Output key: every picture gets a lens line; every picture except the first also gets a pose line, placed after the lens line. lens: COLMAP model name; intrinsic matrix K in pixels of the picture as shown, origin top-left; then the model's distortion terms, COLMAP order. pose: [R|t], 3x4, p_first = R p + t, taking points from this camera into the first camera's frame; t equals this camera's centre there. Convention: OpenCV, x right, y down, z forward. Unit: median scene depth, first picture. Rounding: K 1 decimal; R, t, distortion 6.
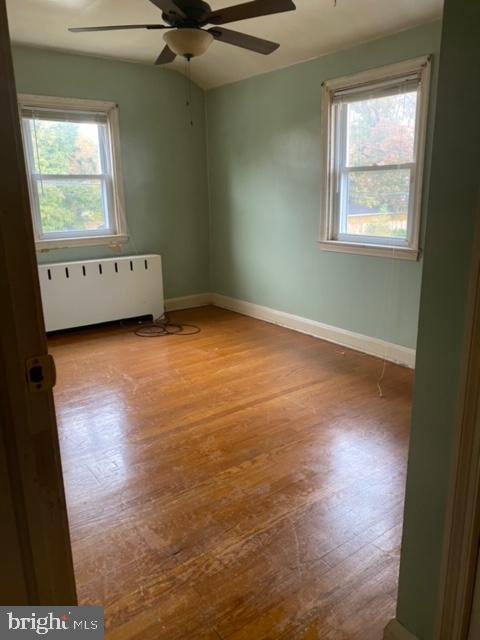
lens RADIAL K [[484.4, 0, 241.5], [0, 484.4, 319.9], [0, 0, 1]] dist [0.018456, -0.042258]
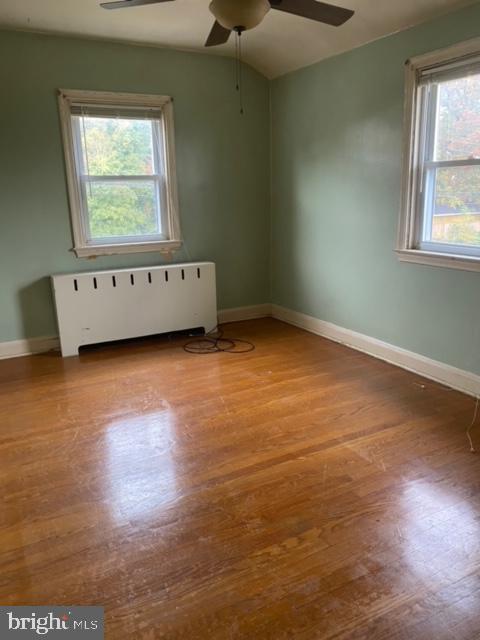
lens RADIAL K [[484.4, 0, 236.3], [0, 484.4, 320.1], [0, 0, 1]] dist [0.018456, -0.042258]
pose [[0.987782, 0.031733, -0.152576, 0.018548], [-0.031633, 0.999495, 0.003088, -0.036770], [0.152597, 0.001776, 0.988287, 0.131505]]
